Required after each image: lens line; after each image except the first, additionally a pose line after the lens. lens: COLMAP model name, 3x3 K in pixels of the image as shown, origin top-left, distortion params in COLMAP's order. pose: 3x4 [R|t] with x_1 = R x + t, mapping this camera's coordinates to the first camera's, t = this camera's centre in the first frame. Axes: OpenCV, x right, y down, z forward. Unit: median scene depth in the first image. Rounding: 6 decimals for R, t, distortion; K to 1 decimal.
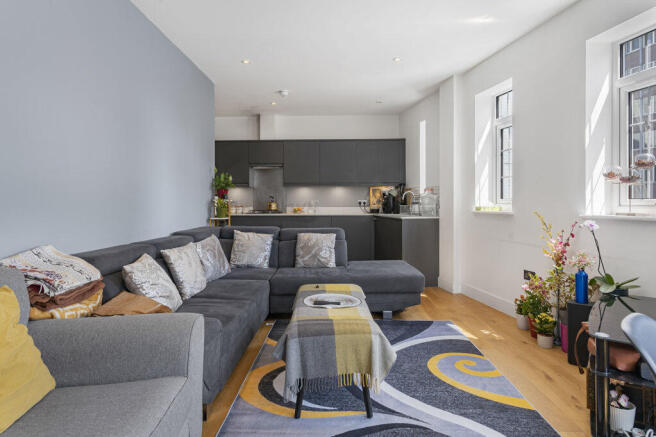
lens RADIAL K [[389.6, 0, 328.3], [0, 389.6, 201.2], [0, 0, 1]] dist [0.002429, 0.002355]
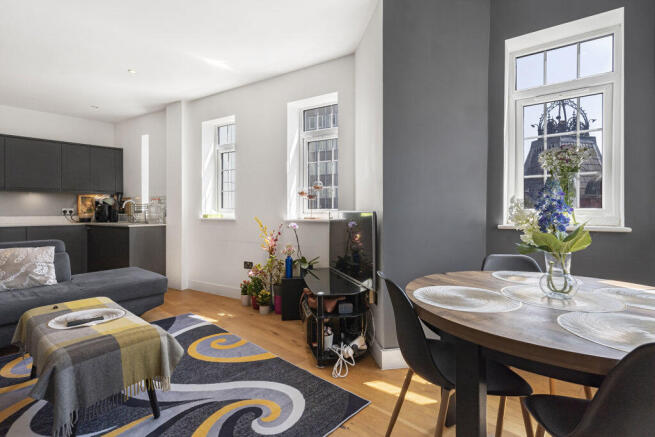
lens RADIAL K [[325.6, 0, 326.9], [0, 325.6, 212.0], [0, 0, 1]] dist [0.000214, 0.000054]
pose [[0.654786, -0.000948, 0.755814, -0.176675], [-0.002405, 0.999992, 0.003338, 0.002478], [-0.755811, -0.004004, 0.654778, 0.065319]]
